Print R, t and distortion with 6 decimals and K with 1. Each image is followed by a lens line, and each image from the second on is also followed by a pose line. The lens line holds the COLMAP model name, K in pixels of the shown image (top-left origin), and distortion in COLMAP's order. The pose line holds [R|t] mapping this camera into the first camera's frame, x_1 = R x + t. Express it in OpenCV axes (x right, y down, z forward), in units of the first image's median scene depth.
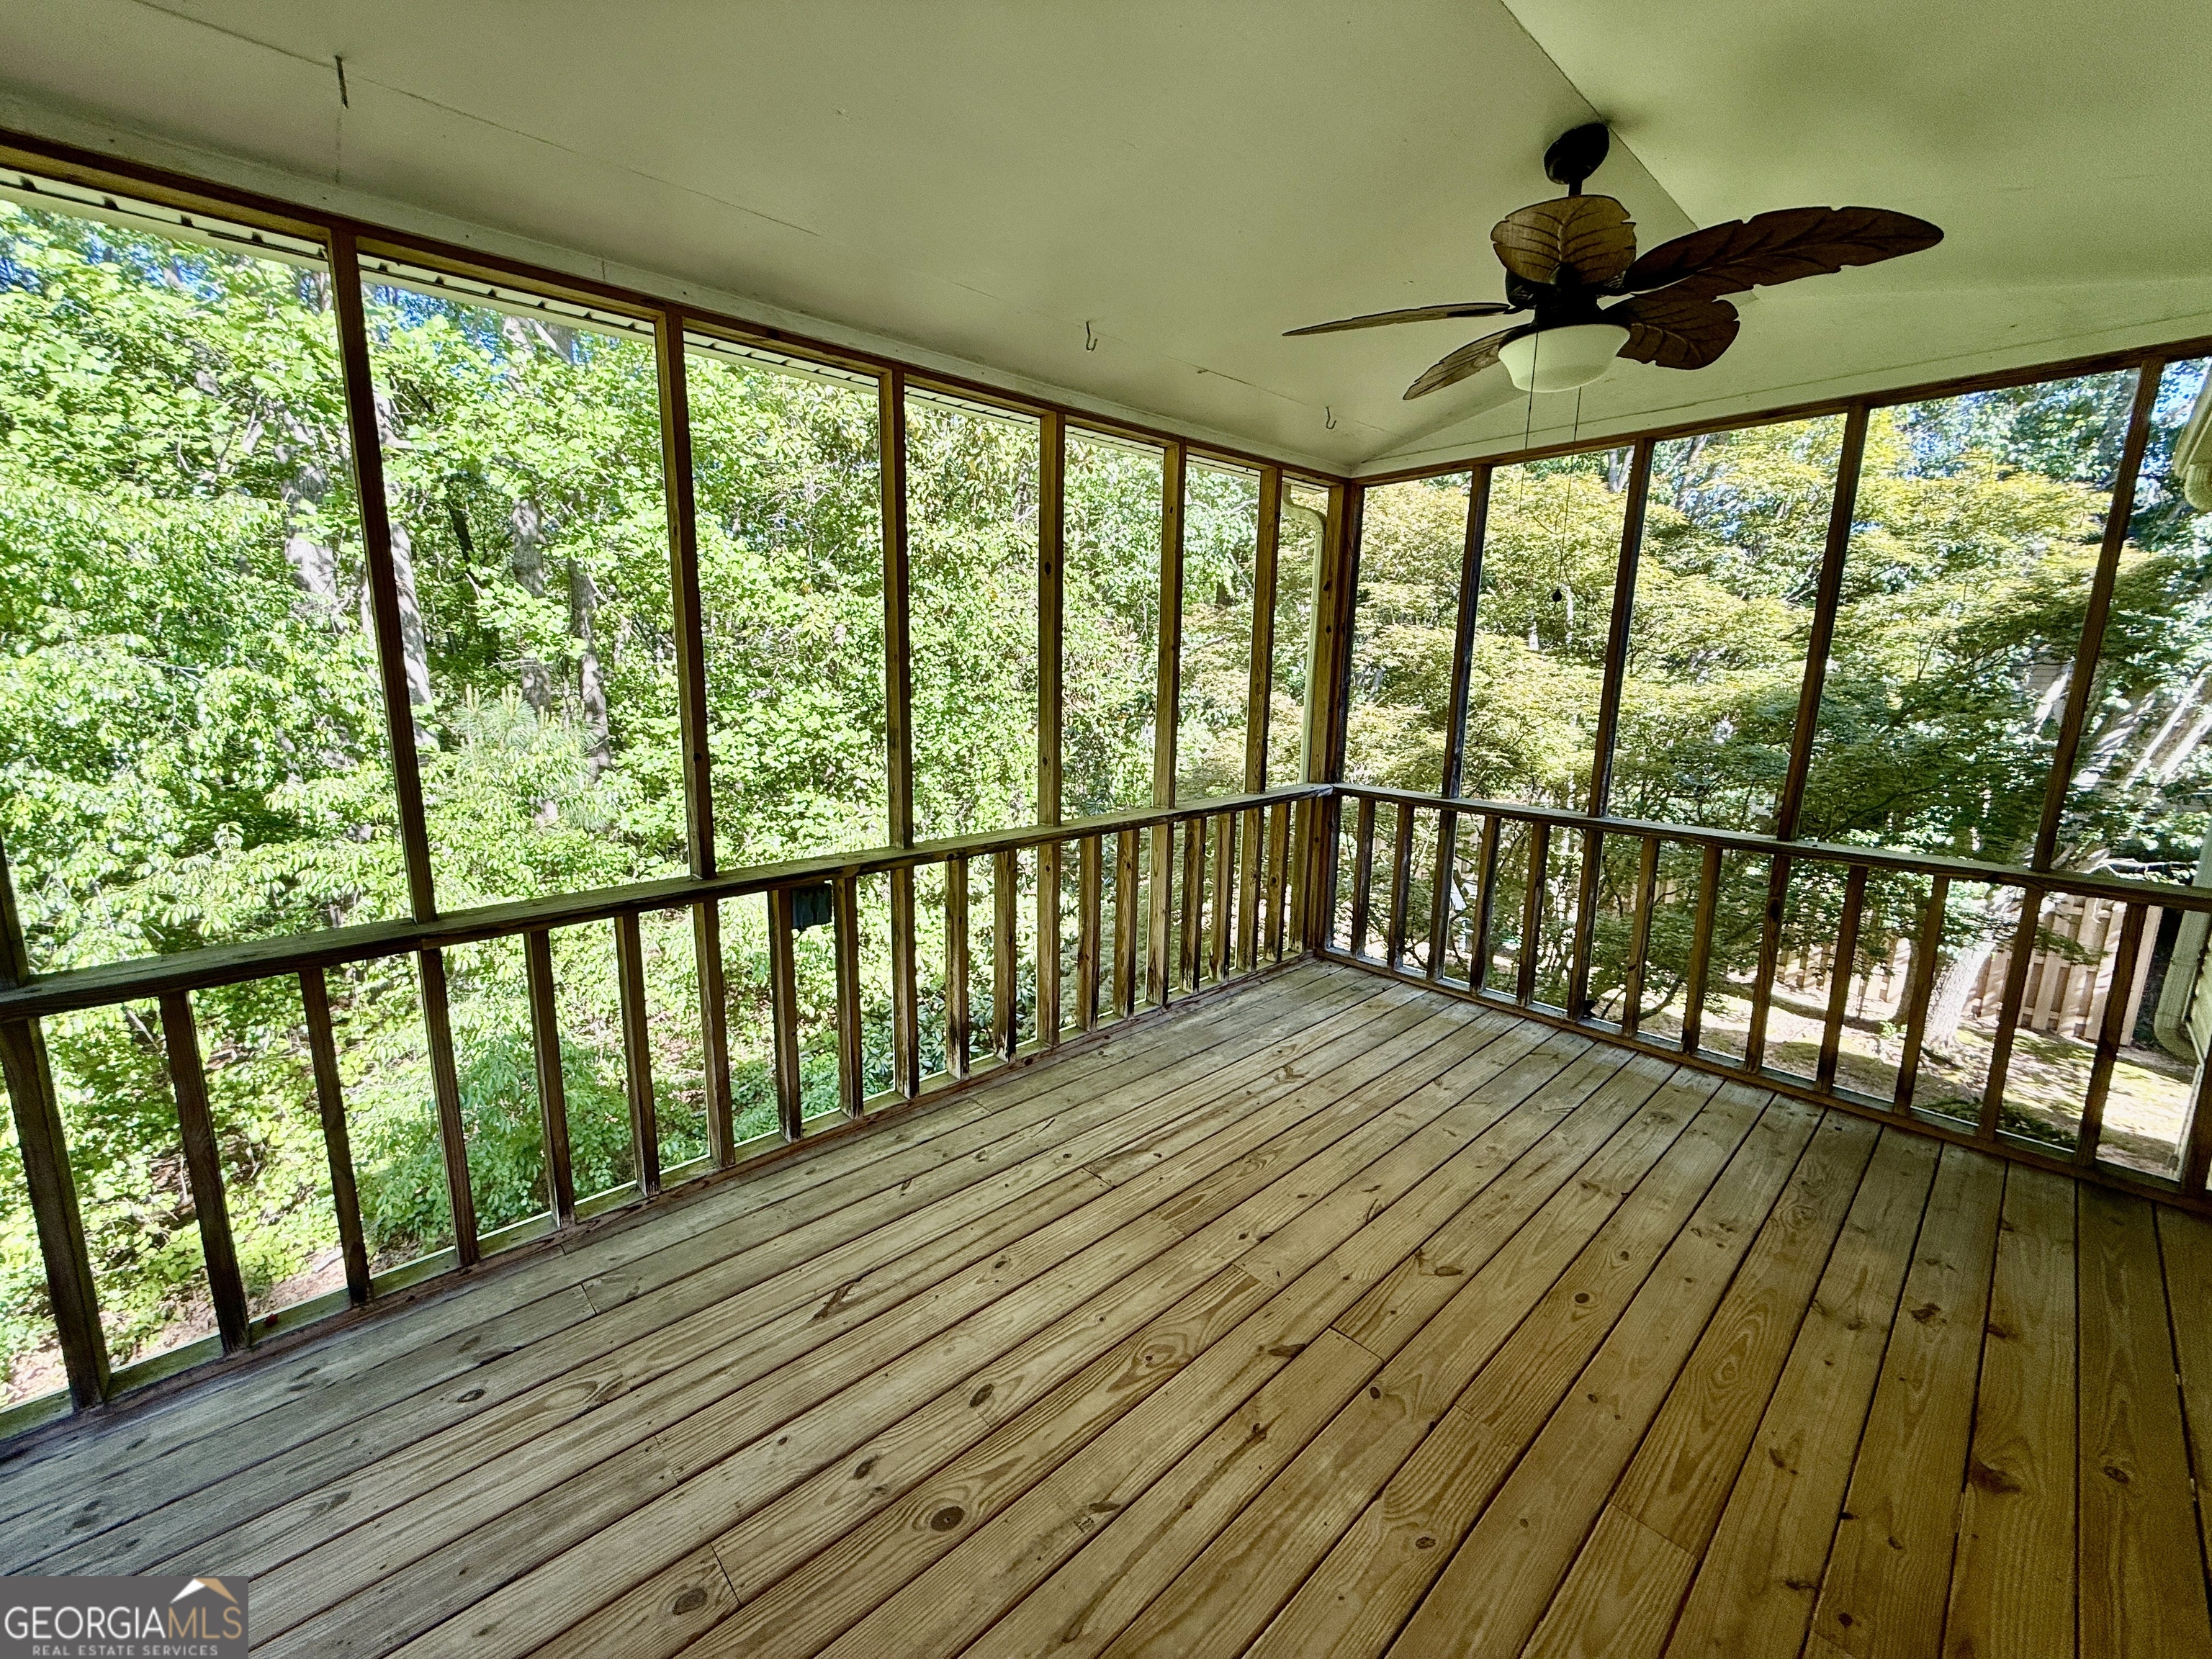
lens RADIAL K [[877.7, 0, 1104.0], [0, 877.7, 824.6], [0, 0, 1]] dist [0.000985, 0.000427]
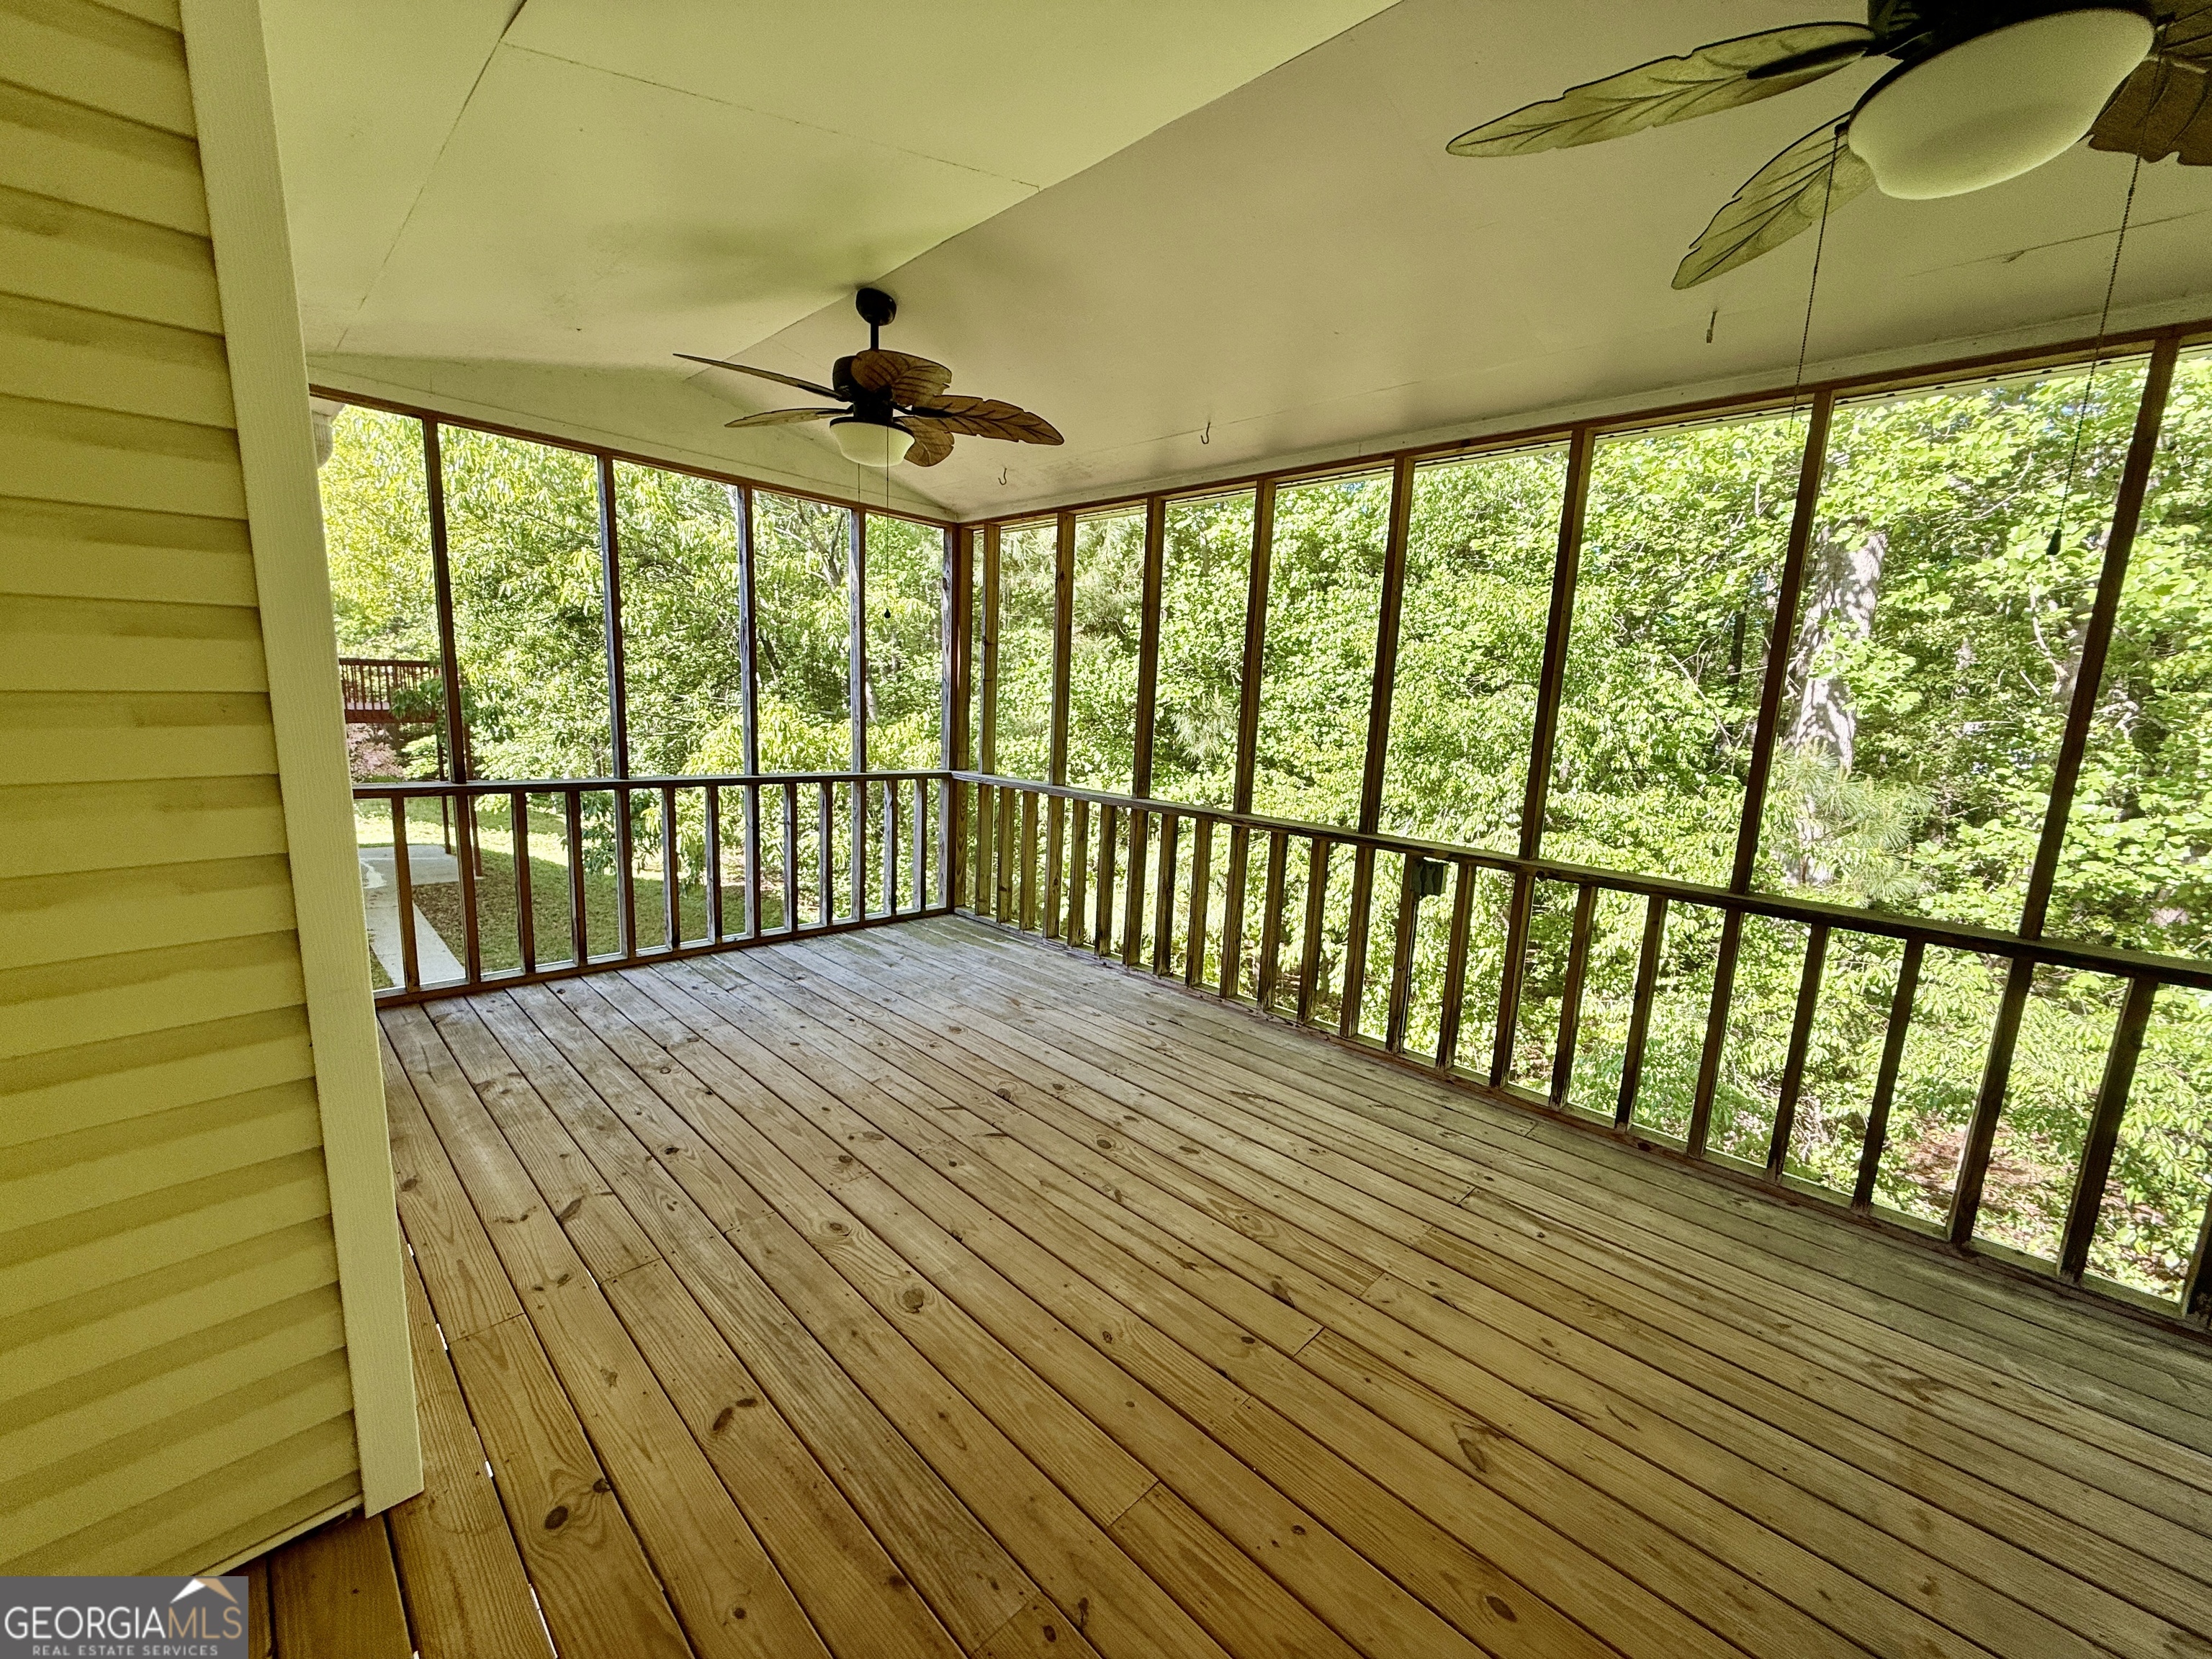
lens RADIAL K [[877.7, 0, 1104.0], [0, 877.7, 824.6], [0, 0, 1]] dist [0.000985, 0.000427]
pose [[0.057041, 0.163095, -0.984960, 1.035535], [-0.206948, 0.967070, 0.148148, -0.088161], [0.976688, 0.195385, 0.088915, 0.479821]]
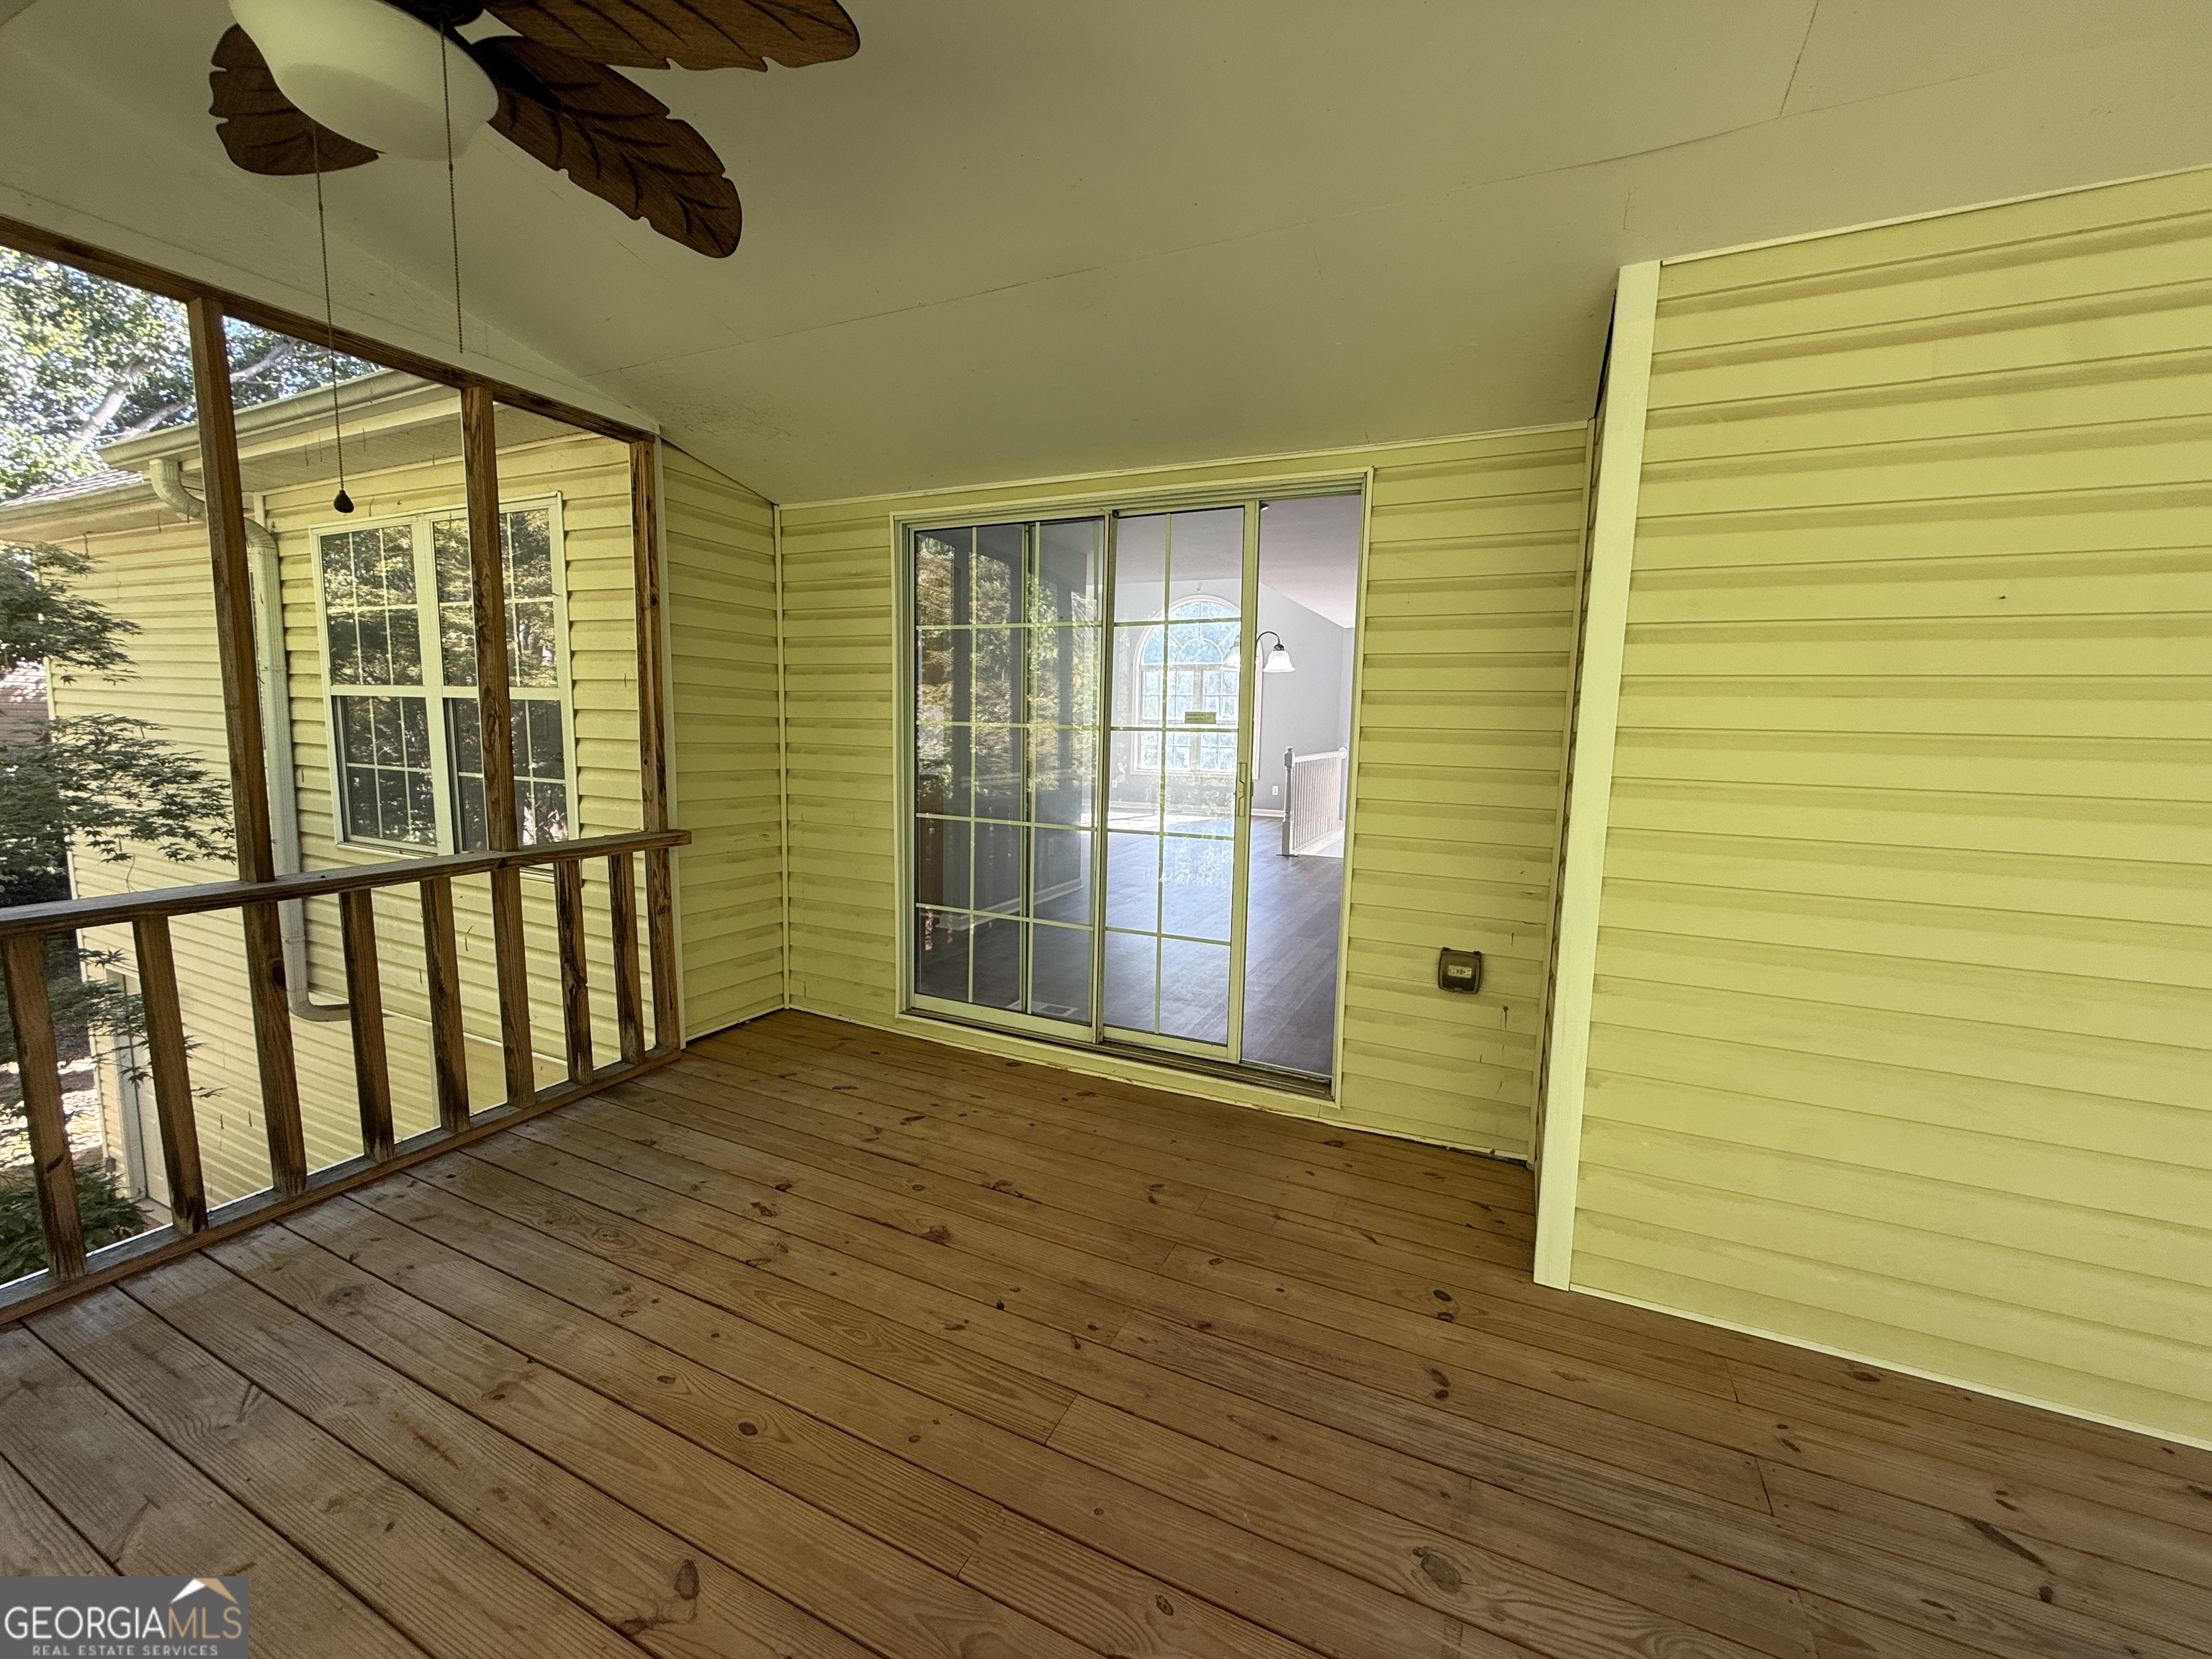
lens RADIAL K [[877.7, 0, 1104.0], [0, 877.7, 824.6], [0, 0, 1]] dist [0.000985, 0.000427]
pose [[-0.375885, -0.123577, 0.918389, -0.226865], [0.139435, 0.972242, 0.187892, -0.093443], [-0.916116, 0.198682, -0.348221, 0.813409]]
